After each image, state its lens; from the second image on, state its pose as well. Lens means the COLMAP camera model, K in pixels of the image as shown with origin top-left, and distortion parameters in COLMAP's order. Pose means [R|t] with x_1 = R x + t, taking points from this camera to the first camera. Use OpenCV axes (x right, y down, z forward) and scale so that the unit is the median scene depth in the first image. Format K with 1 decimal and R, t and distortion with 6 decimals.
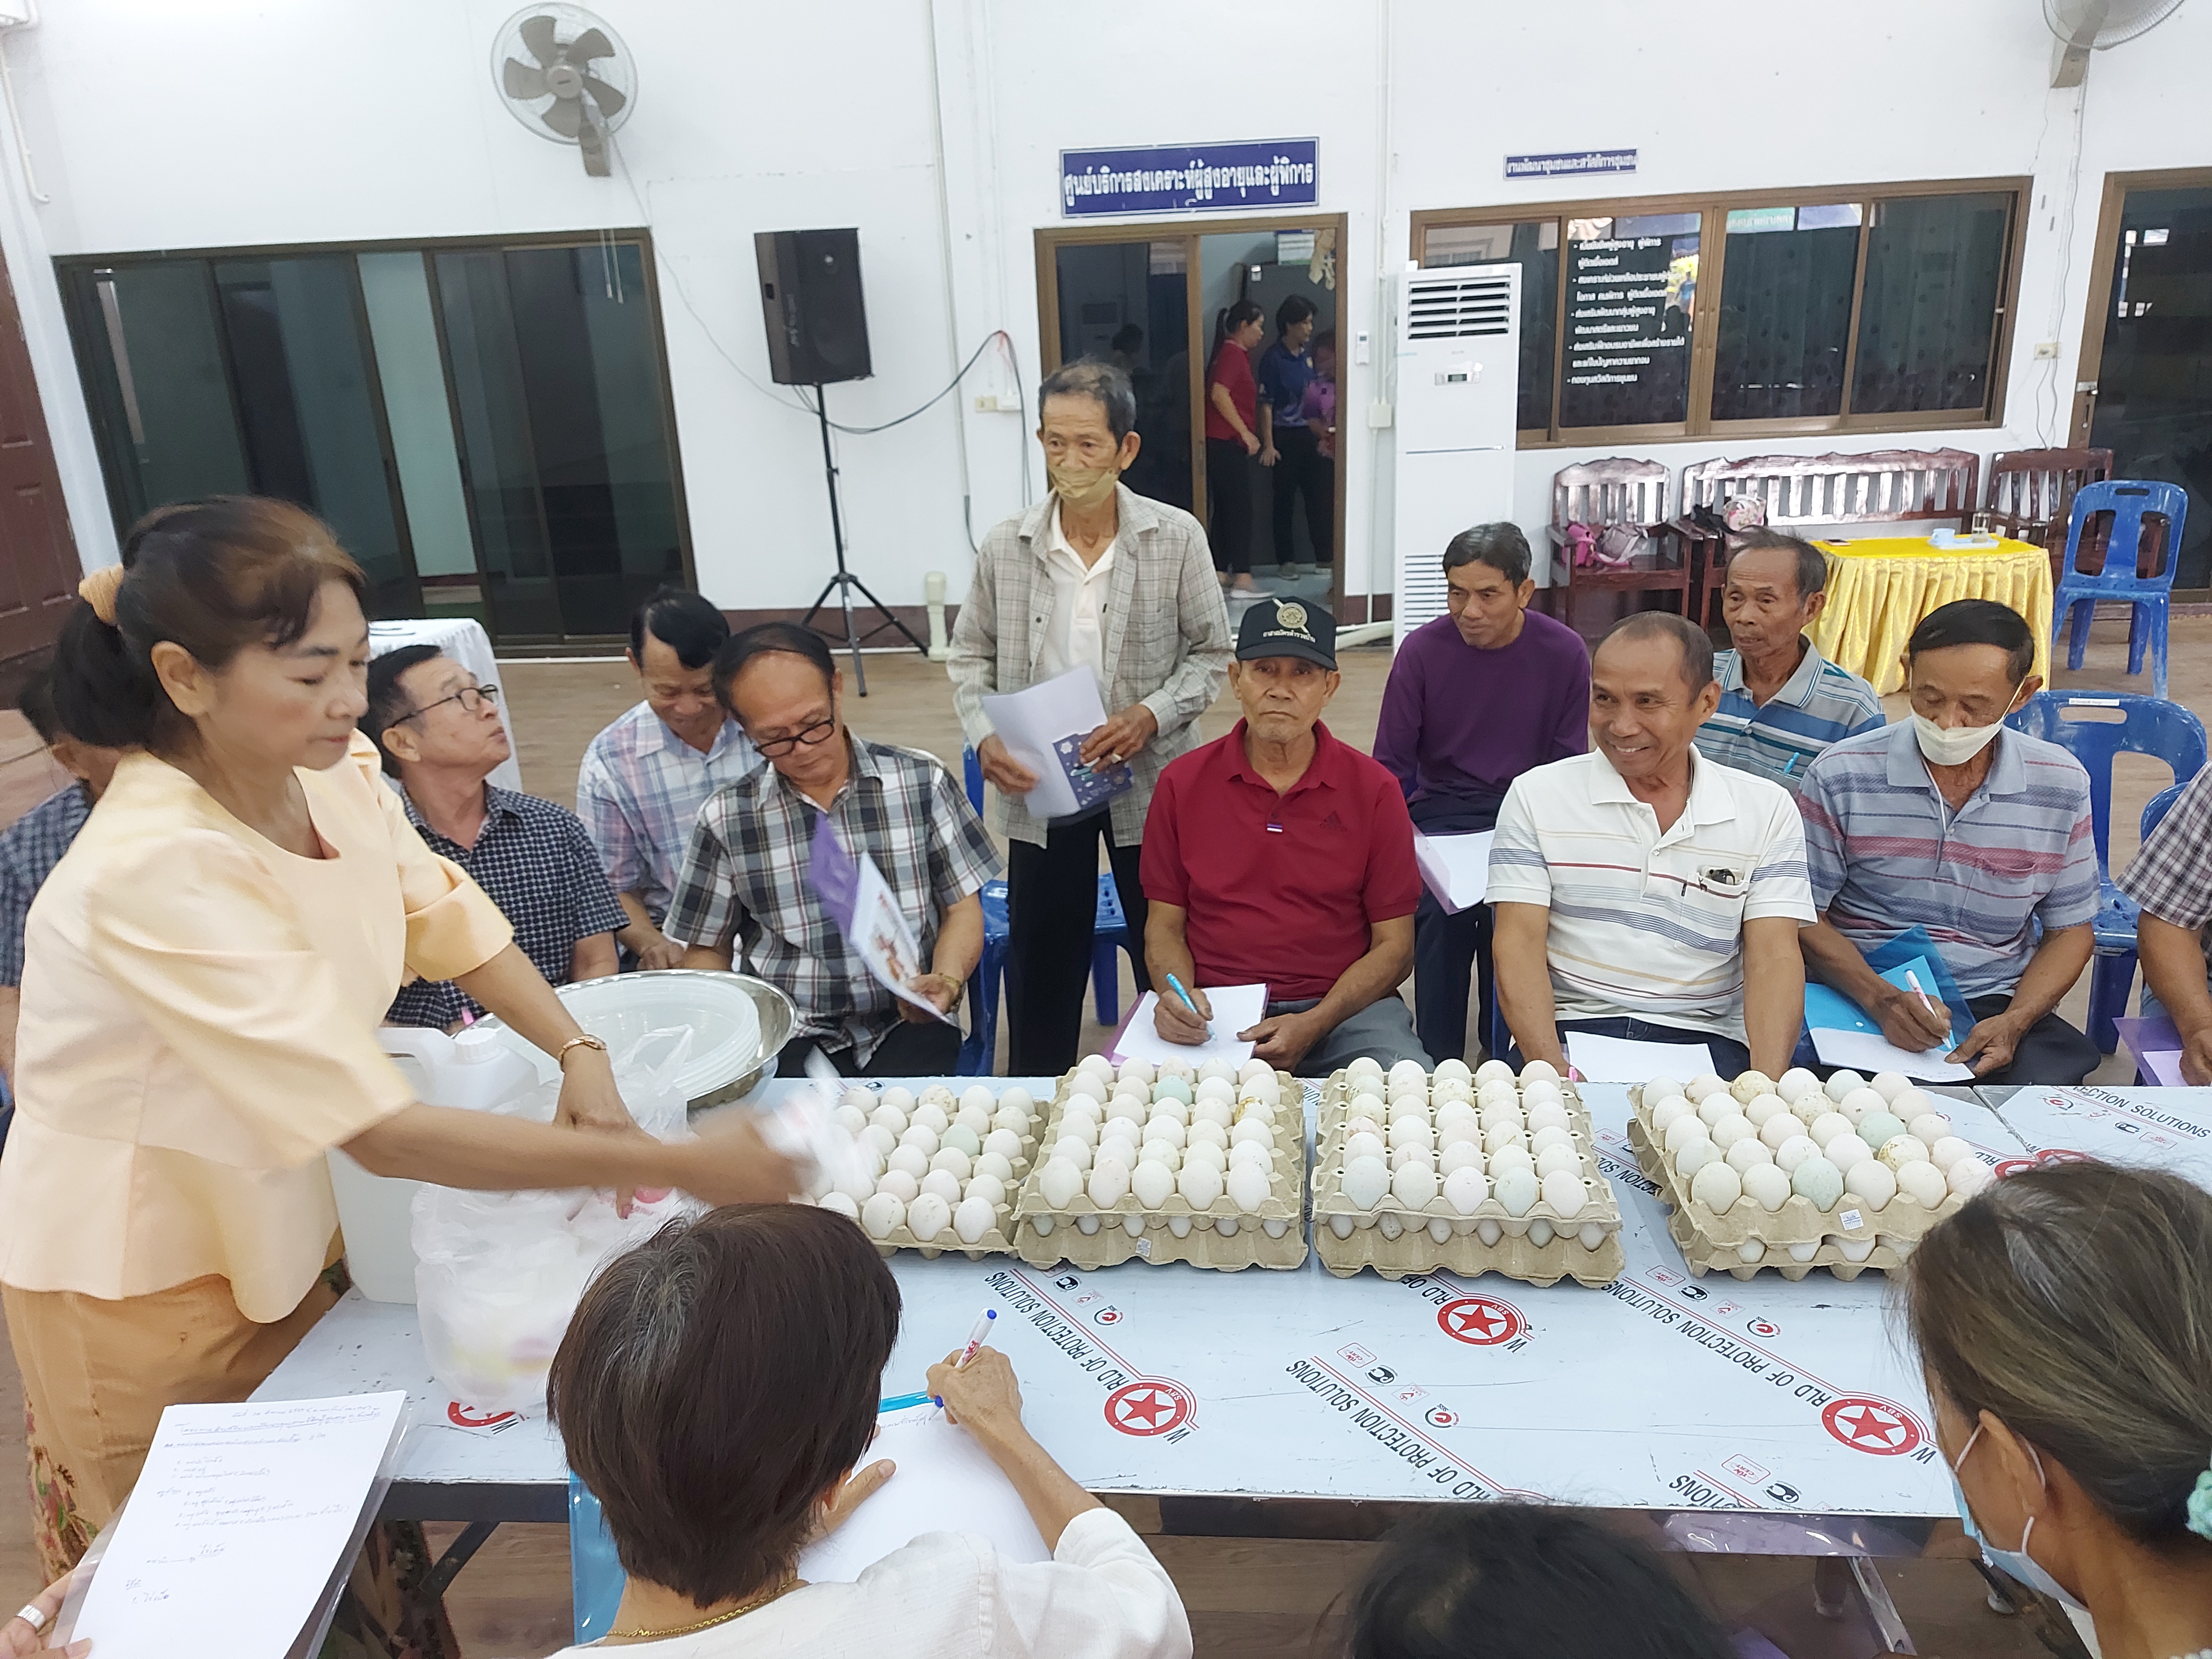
lens RADIAL K [[1651.2, 0, 1093.7], [0, 1651.2, 831.4], [0, 0, 1]] dist [0.065942, -0.051399]
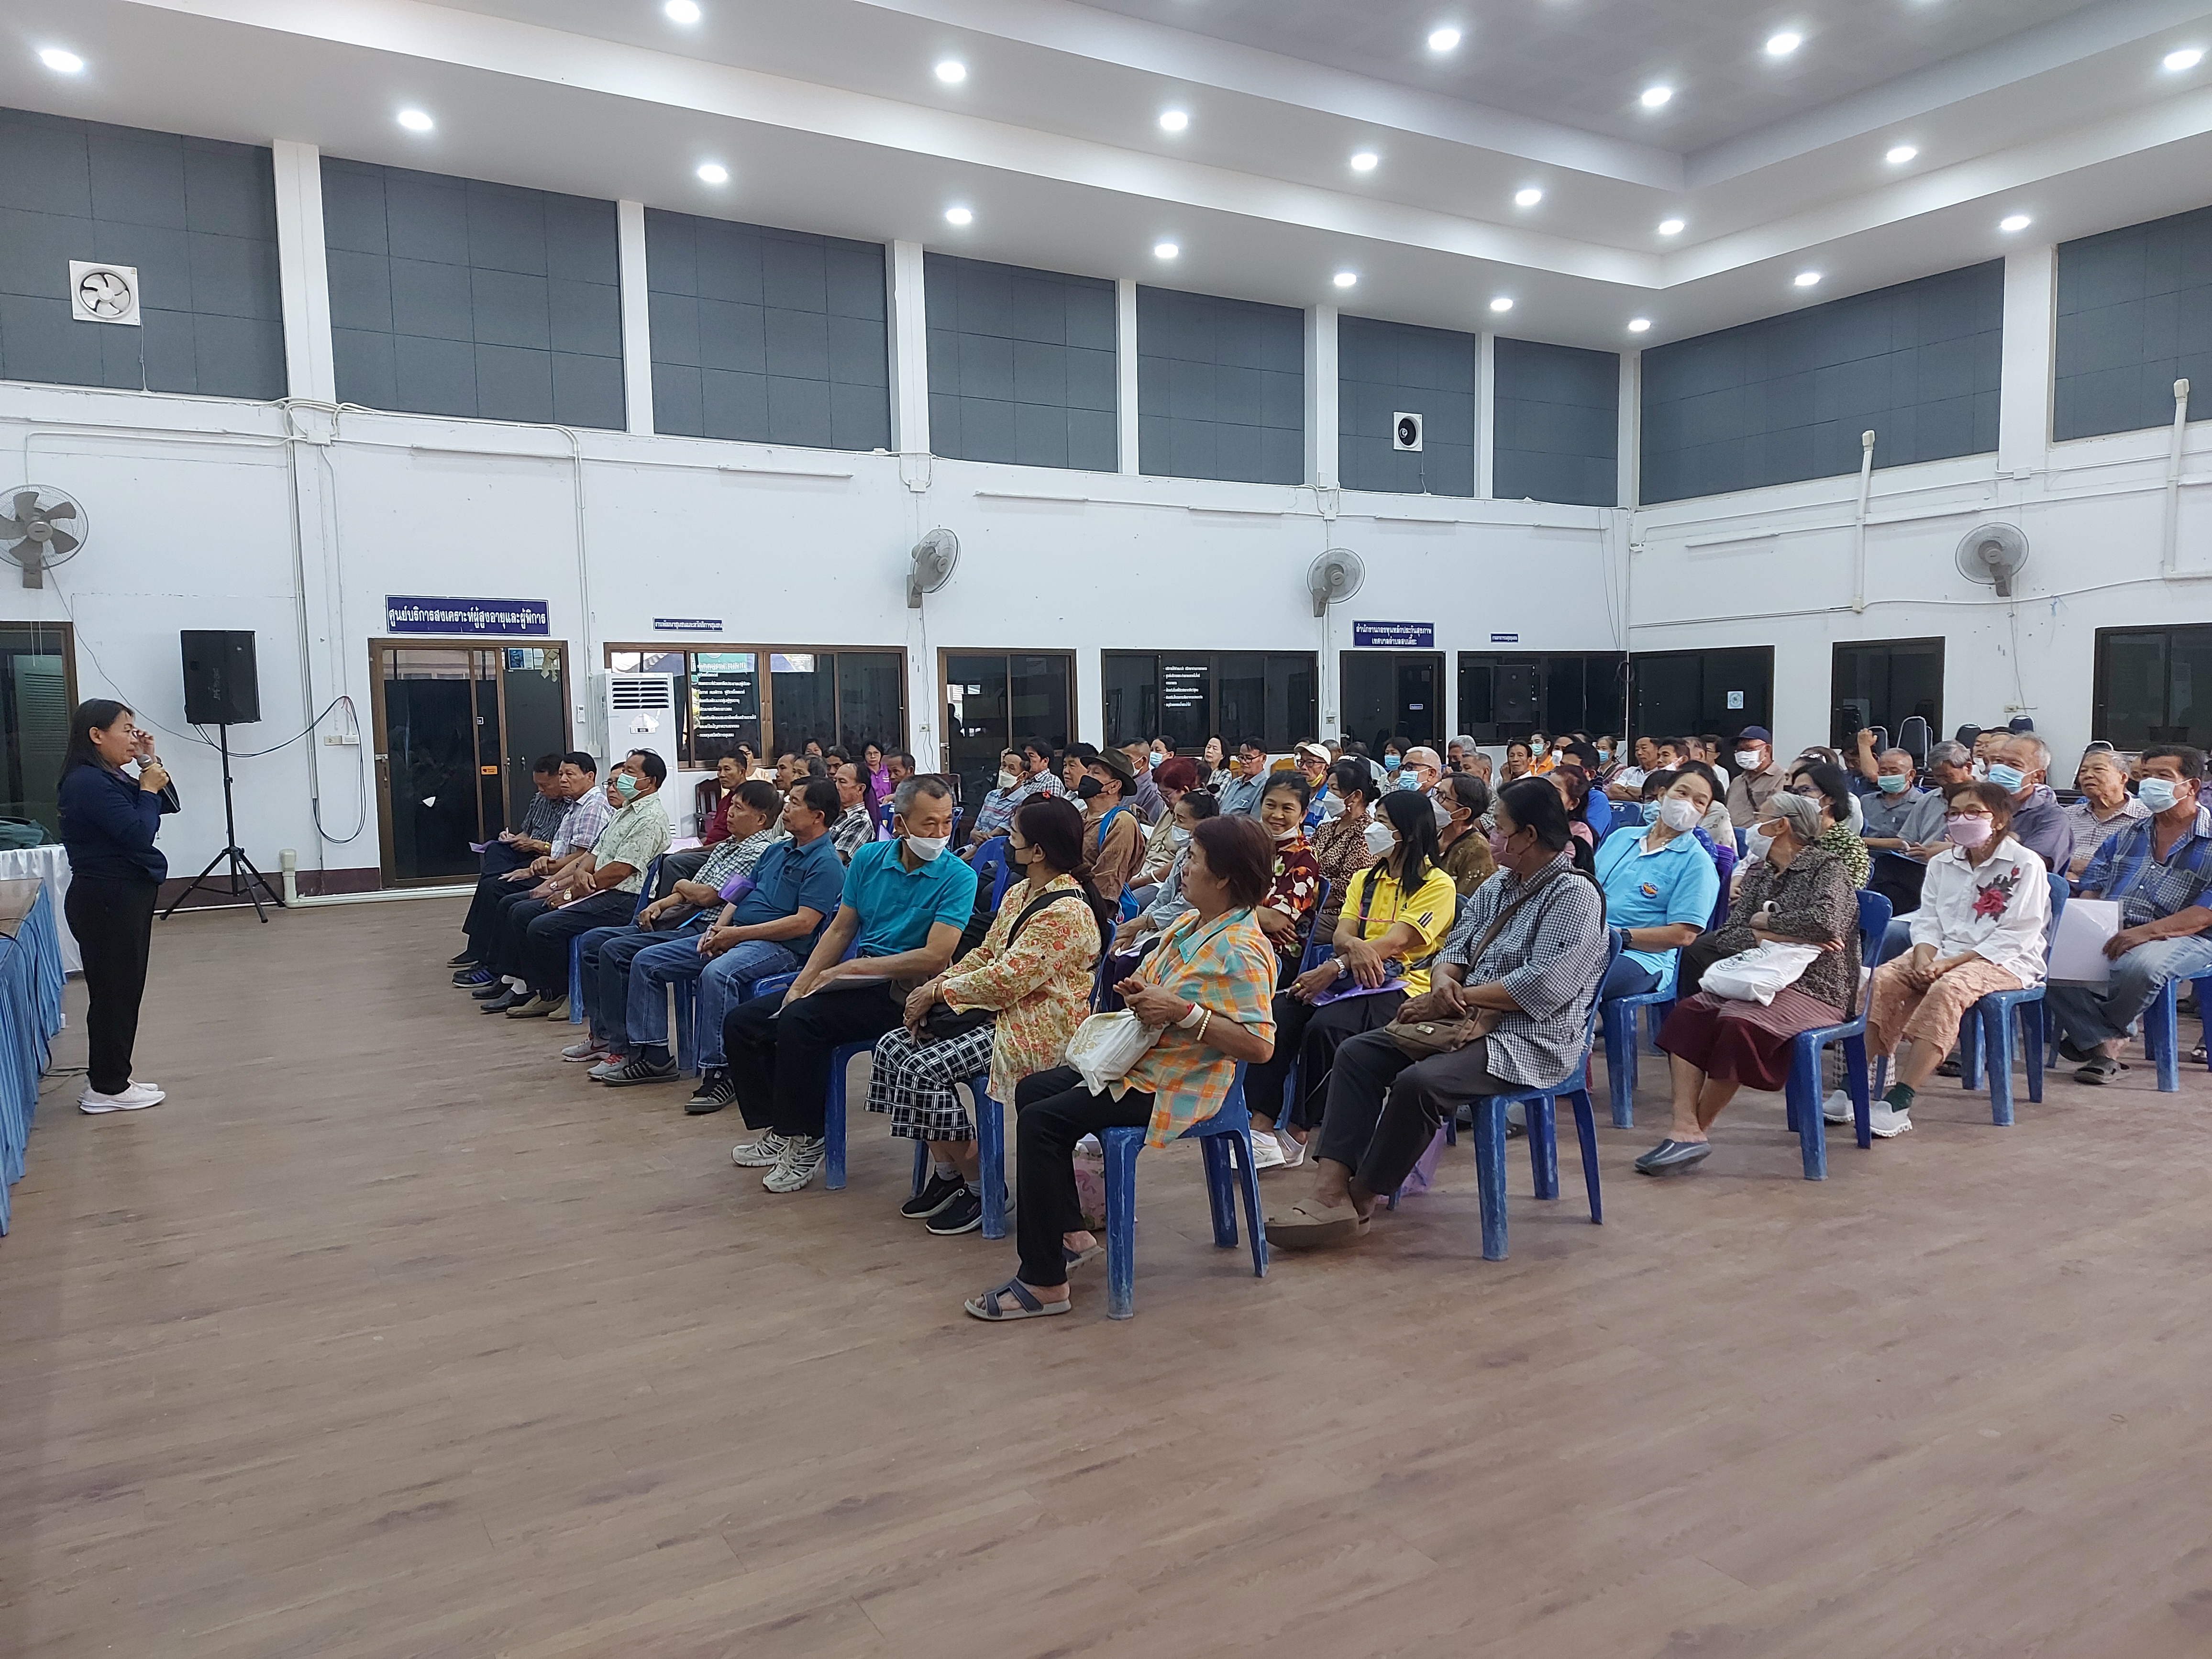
lens RADIAL K [[1651.2, 0, 1104.7], [0, 1651.2, 834.3], [0, 0, 1]] dist [0.065942, -0.051399]
pose [[0.820771, -0.010225, 0.571165, -0.388903], [0.149751, 0.968726, -0.197852, 0.262310], [-0.551279, 0.247924, 0.796634, -0.670081]]
